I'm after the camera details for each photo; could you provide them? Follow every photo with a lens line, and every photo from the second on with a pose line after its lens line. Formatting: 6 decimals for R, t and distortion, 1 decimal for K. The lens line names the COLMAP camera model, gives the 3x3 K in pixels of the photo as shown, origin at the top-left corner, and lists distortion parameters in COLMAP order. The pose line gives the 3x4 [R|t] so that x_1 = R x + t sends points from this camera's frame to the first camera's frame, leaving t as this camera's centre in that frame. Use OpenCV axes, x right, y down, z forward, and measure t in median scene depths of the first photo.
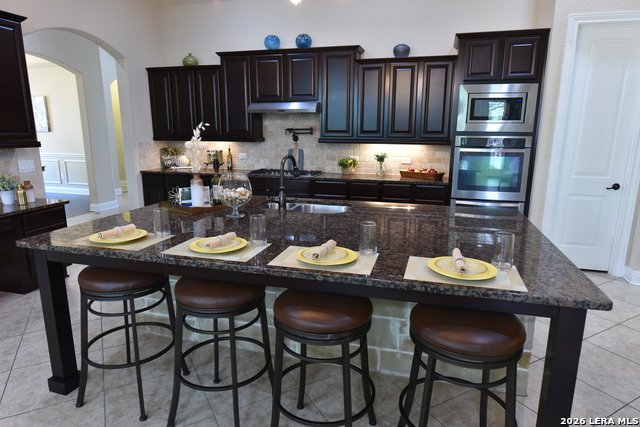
lens RADIAL K [[399.9, 0, 320.9], [0, 399.9, 215.6], [0, 0, 1]] dist [-0.004240, -0.001783]
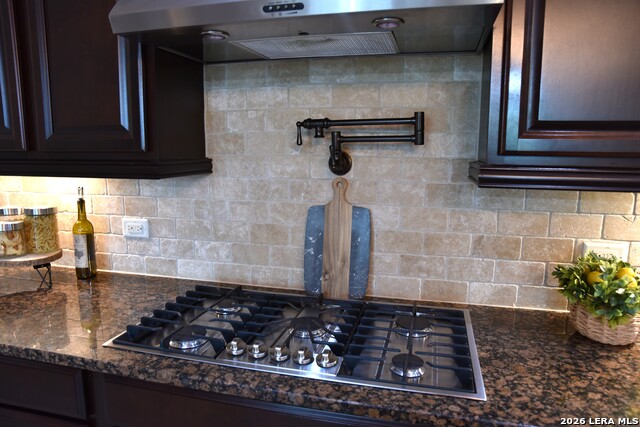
lens RADIAL K [[433.6, 0, 316.5], [0, 433.6, 212.8], [0, 0, 1]] dist [-0.088353, 0.044063]
pose [[0.999828, -0.002591, 0.018375, -0.086121], [0.003878, 0.997513, -0.070372, -0.153634], [-0.018147, 0.070431, 0.997352, 0.790660]]
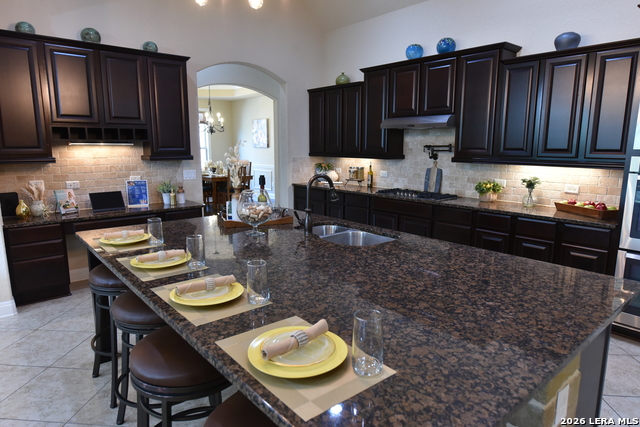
lens RADIAL K [[399.9, 0, 320.4], [0, 399.9, 215.1], [0, 0, 1]] dist [-0.004240, -0.001783]
pose [[0.829747, 0.096725, -0.549694, 0.237292], [-0.119553, 0.992811, -0.005765, -0.031097], [0.545185, 0.070501, 0.835346, 0.144087]]
